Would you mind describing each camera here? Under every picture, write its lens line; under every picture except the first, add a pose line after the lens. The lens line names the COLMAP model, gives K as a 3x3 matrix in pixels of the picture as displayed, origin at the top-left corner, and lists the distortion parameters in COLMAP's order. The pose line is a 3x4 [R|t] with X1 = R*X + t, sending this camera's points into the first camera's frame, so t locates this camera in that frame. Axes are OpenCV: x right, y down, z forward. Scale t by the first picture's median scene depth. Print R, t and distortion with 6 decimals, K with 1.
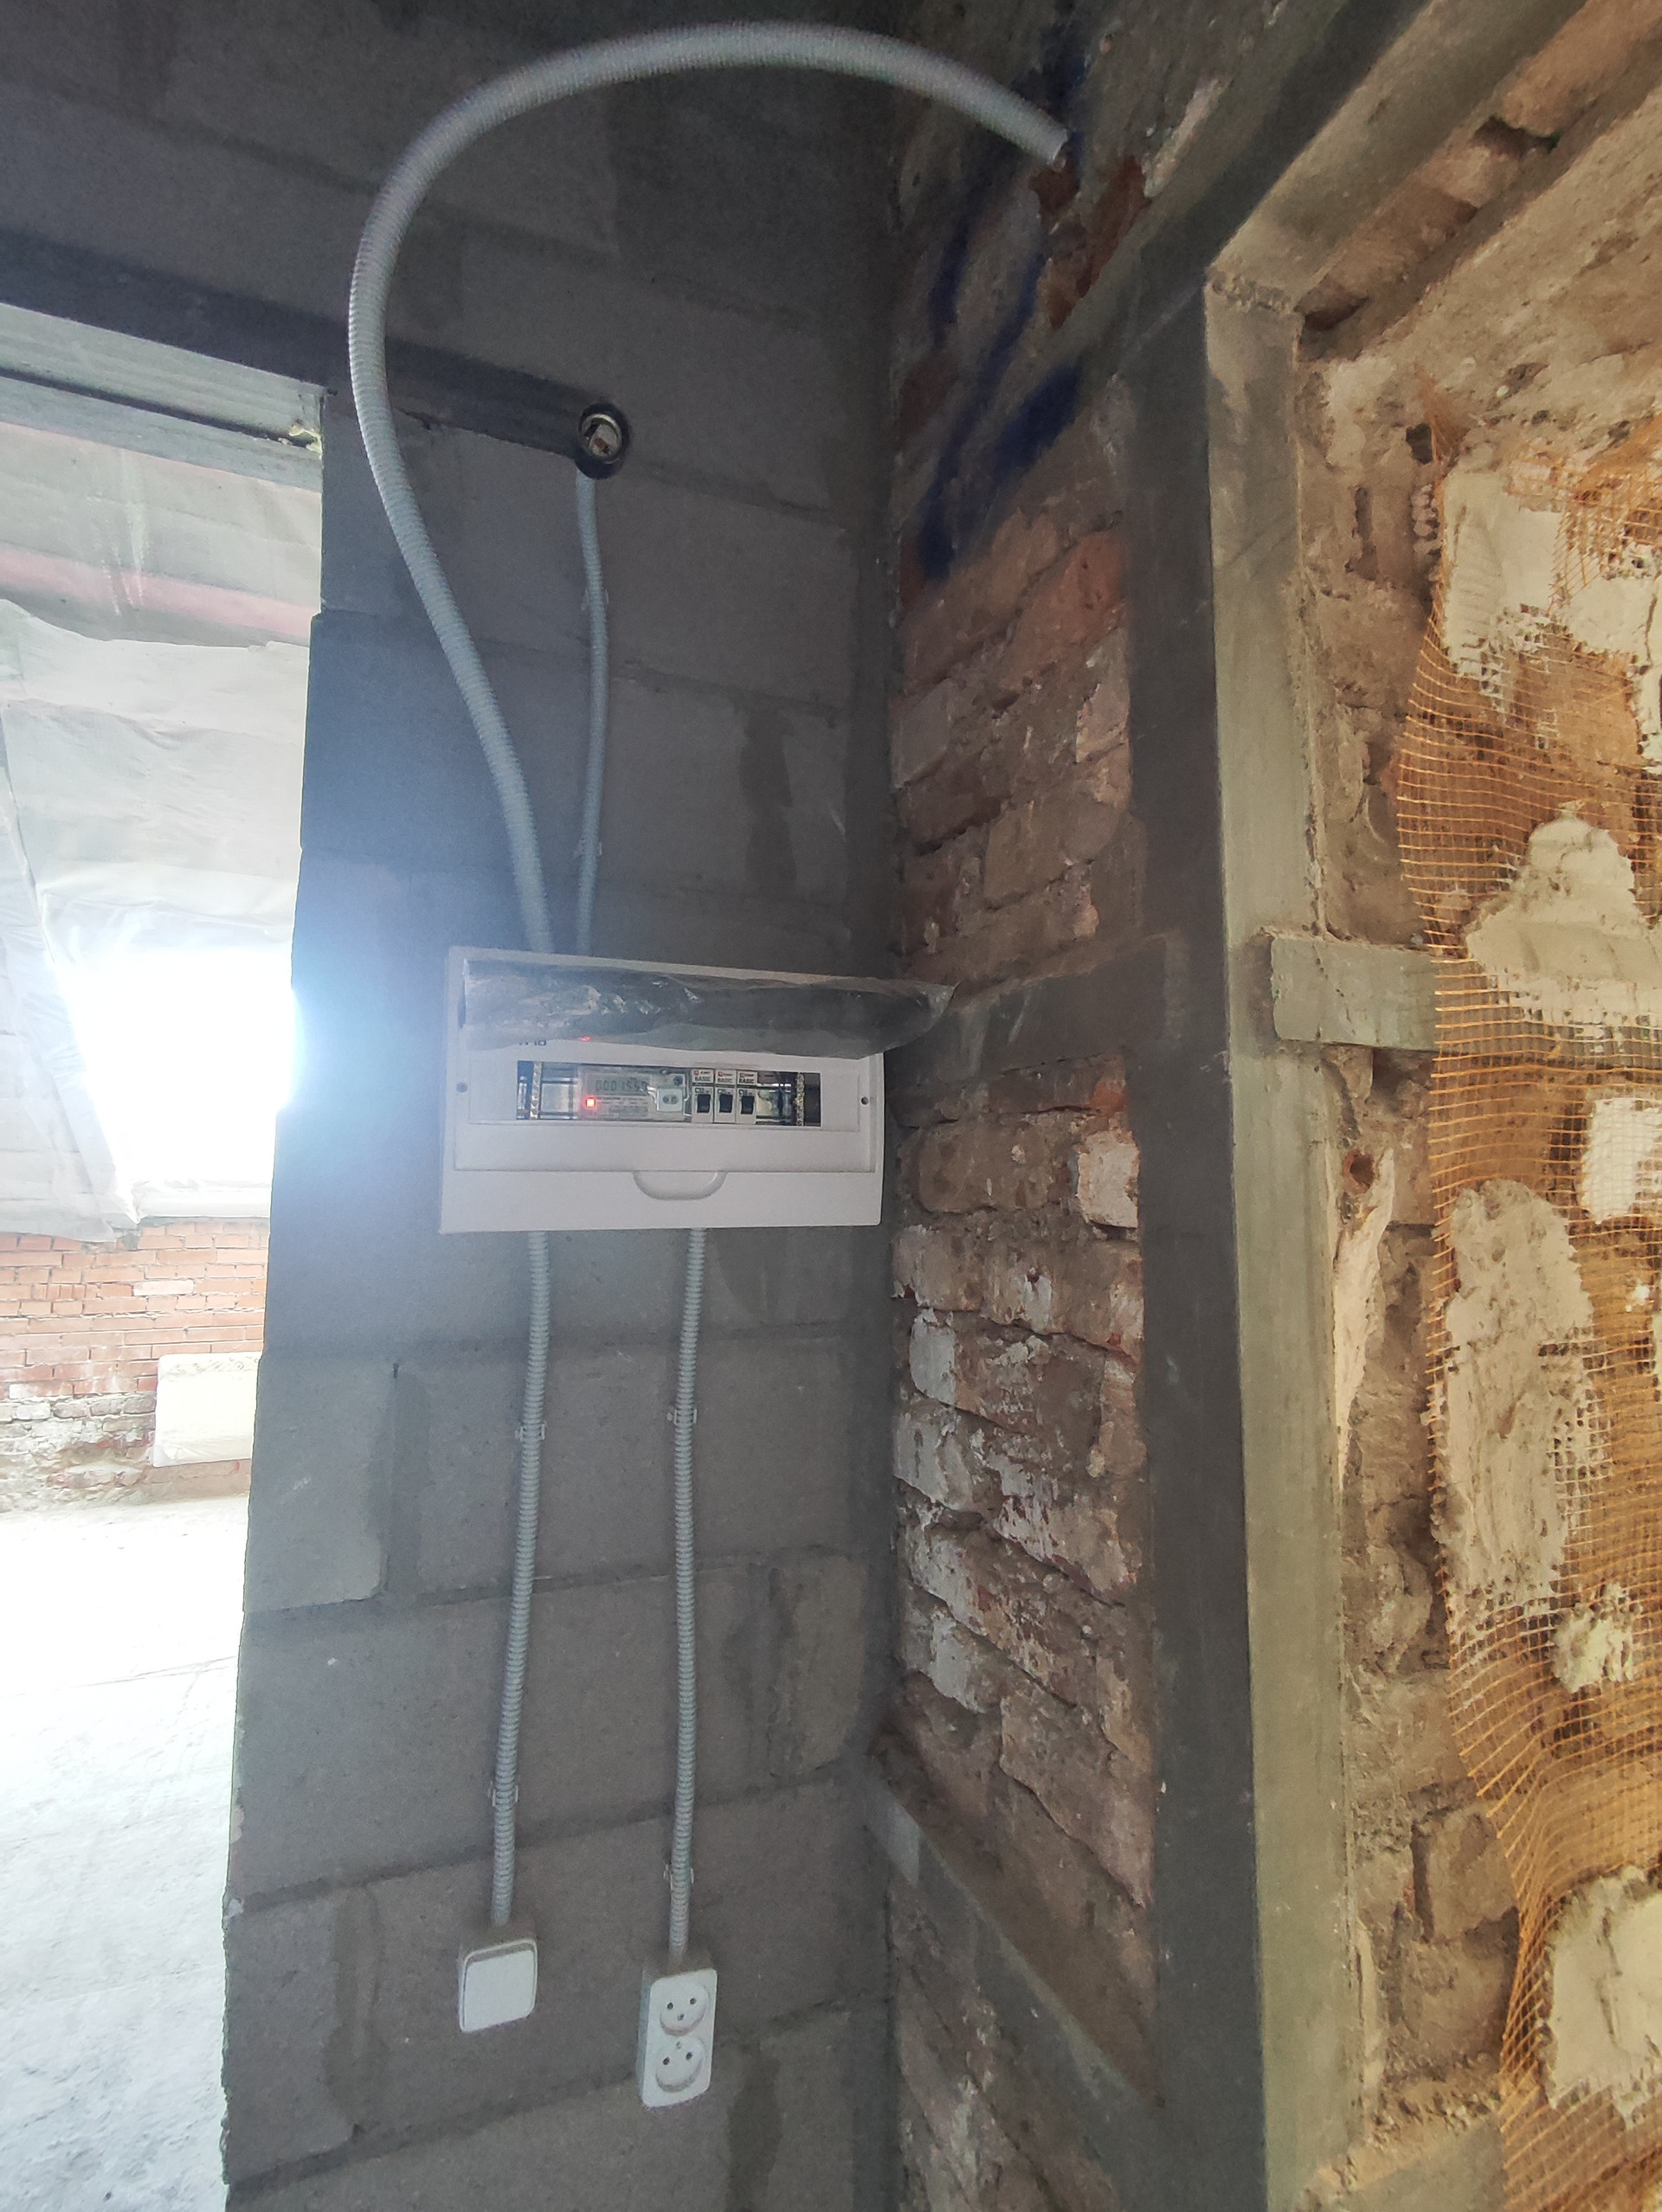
lens RADIAL K [[1009.0, 0, 831.0], [0, 1009.0, 1102.7], [0, 0, 1]] dist [-0.002803, -0.001125]
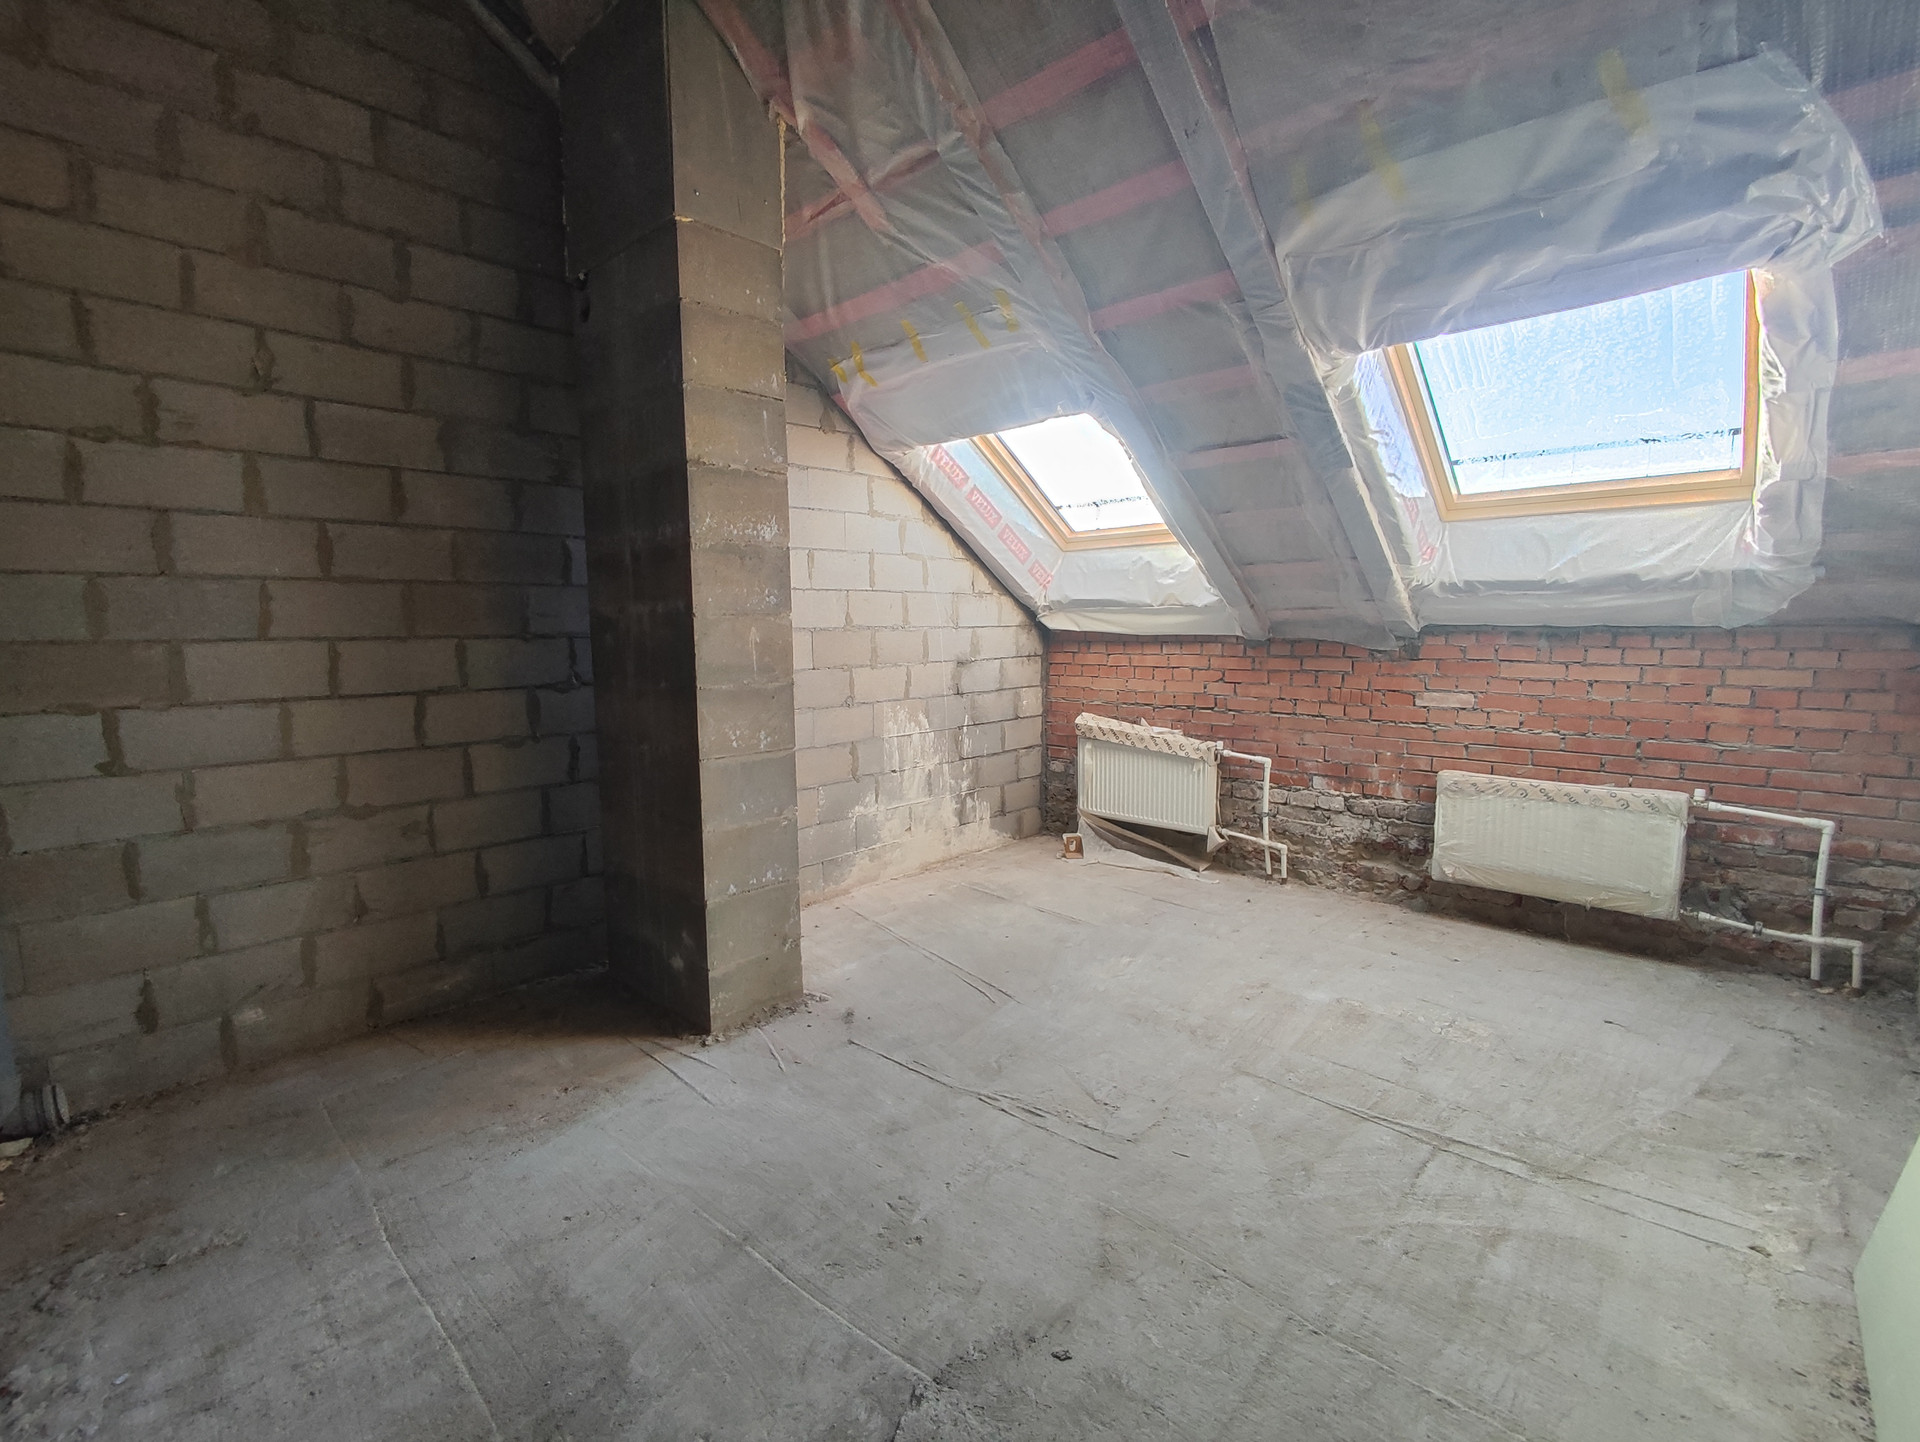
lens RADIAL K [[875.7, 0, 955.3], [0, 875.7, 724.9], [0, 0, 1]] dist [-0.002803, -0.001125]
pose [[0.417133, 0.098997, -0.903438, -0.111448], [0.088256, 0.984939, 0.148678, 0.045593], [0.904550, -0.141753, 0.402114, 0.259063]]
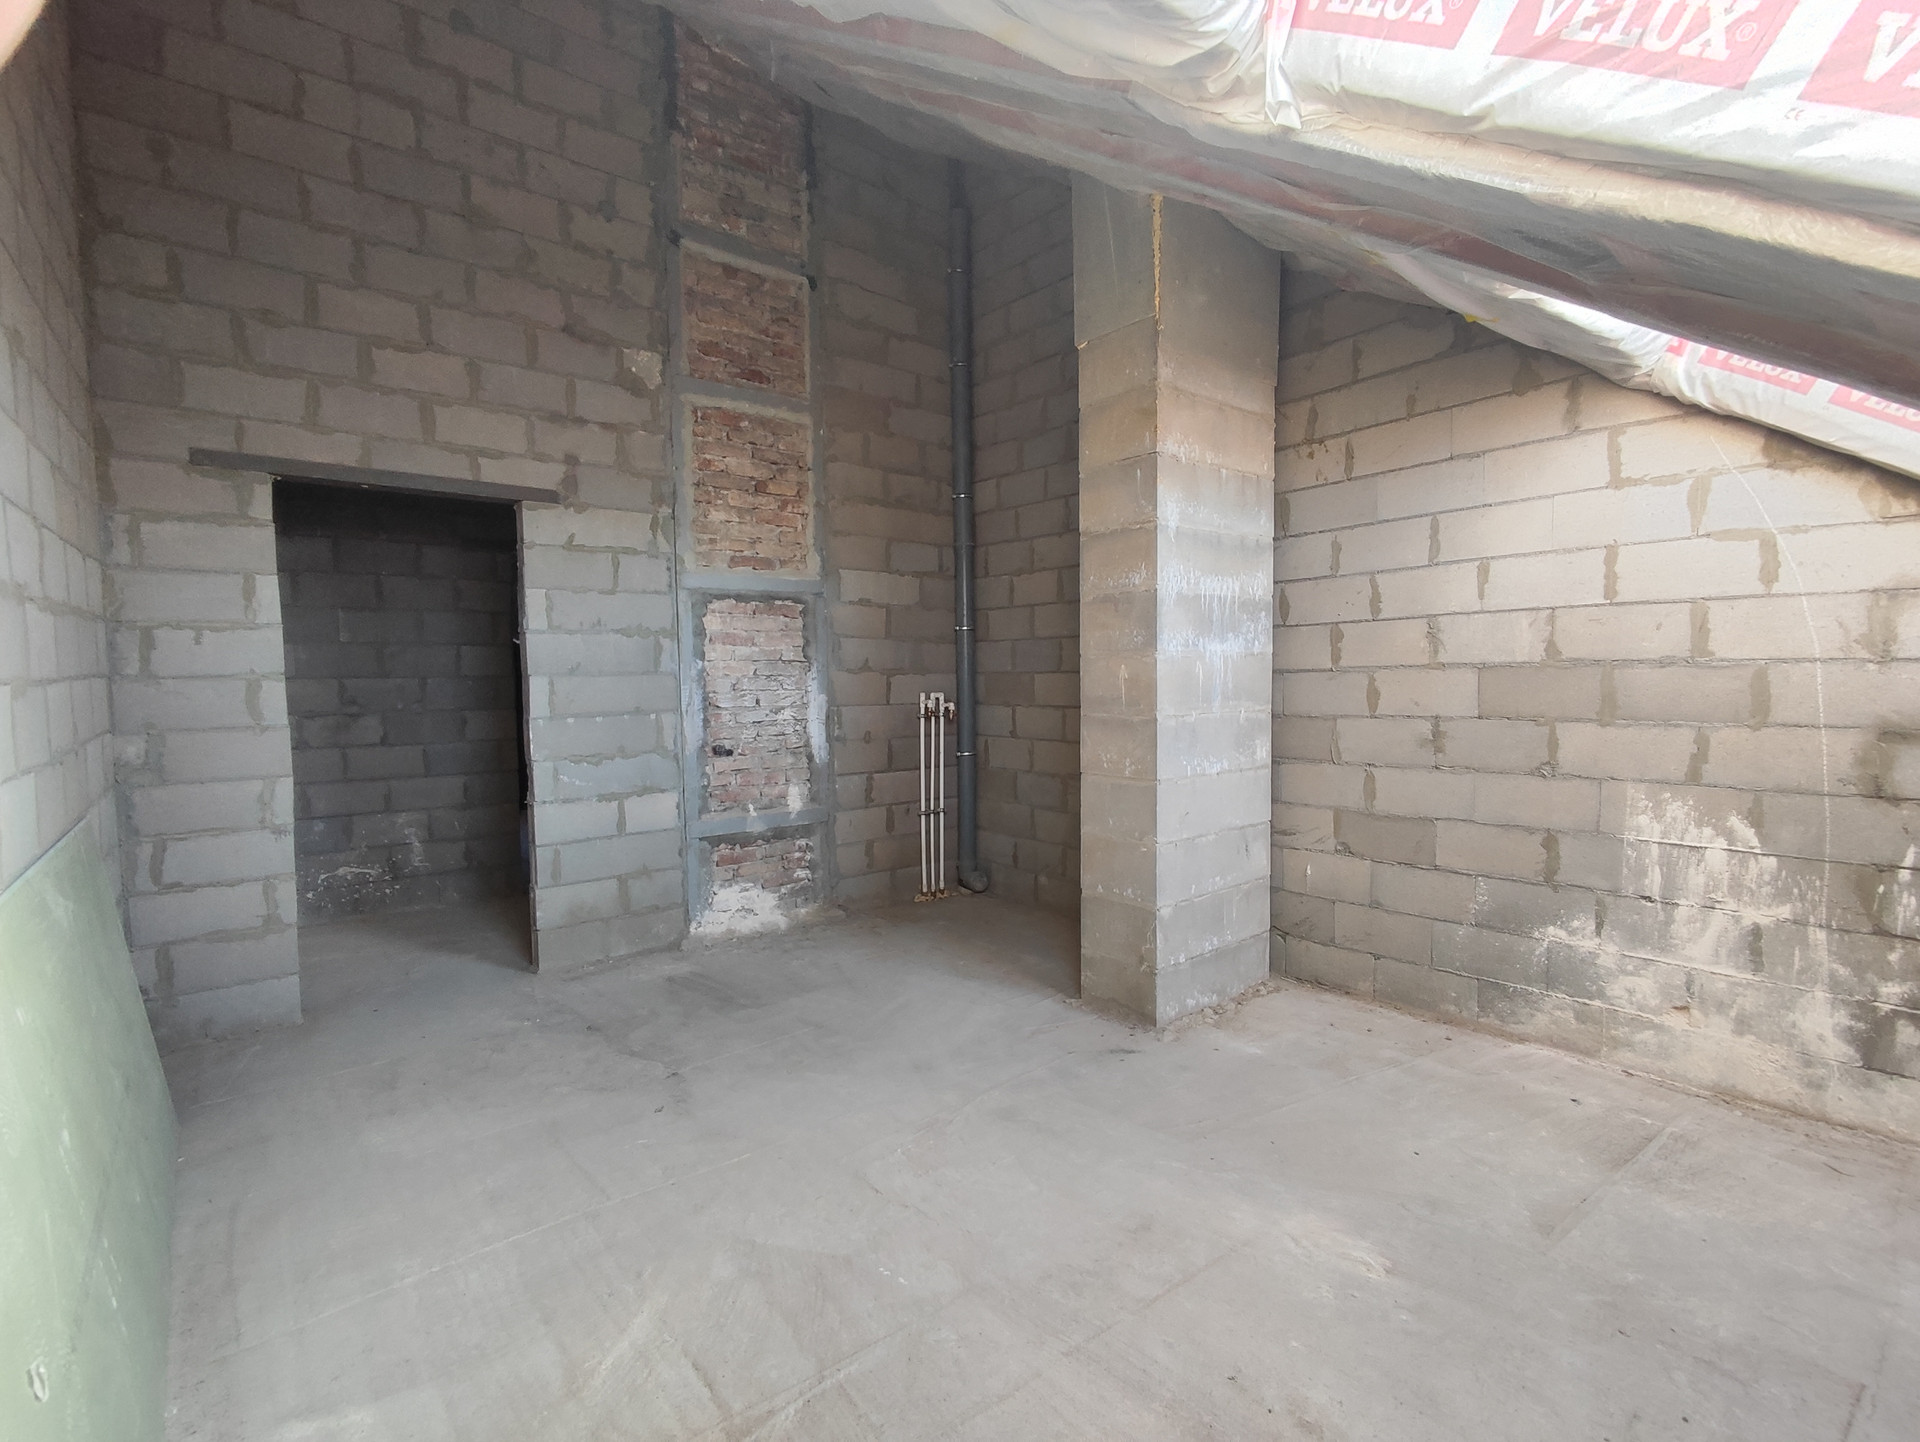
lens RADIAL K [[875.7, 0, 956.9], [0, 875.7, 724.9], [0, 0, 1]] dist [-0.002803, -0.001125]
pose [[-0.953320, 0.025462, -0.300887, -0.411025], [0.034651, 0.999081, -0.025243, 0.120411], [0.299967, -0.034491, -0.953326, 1.038539]]
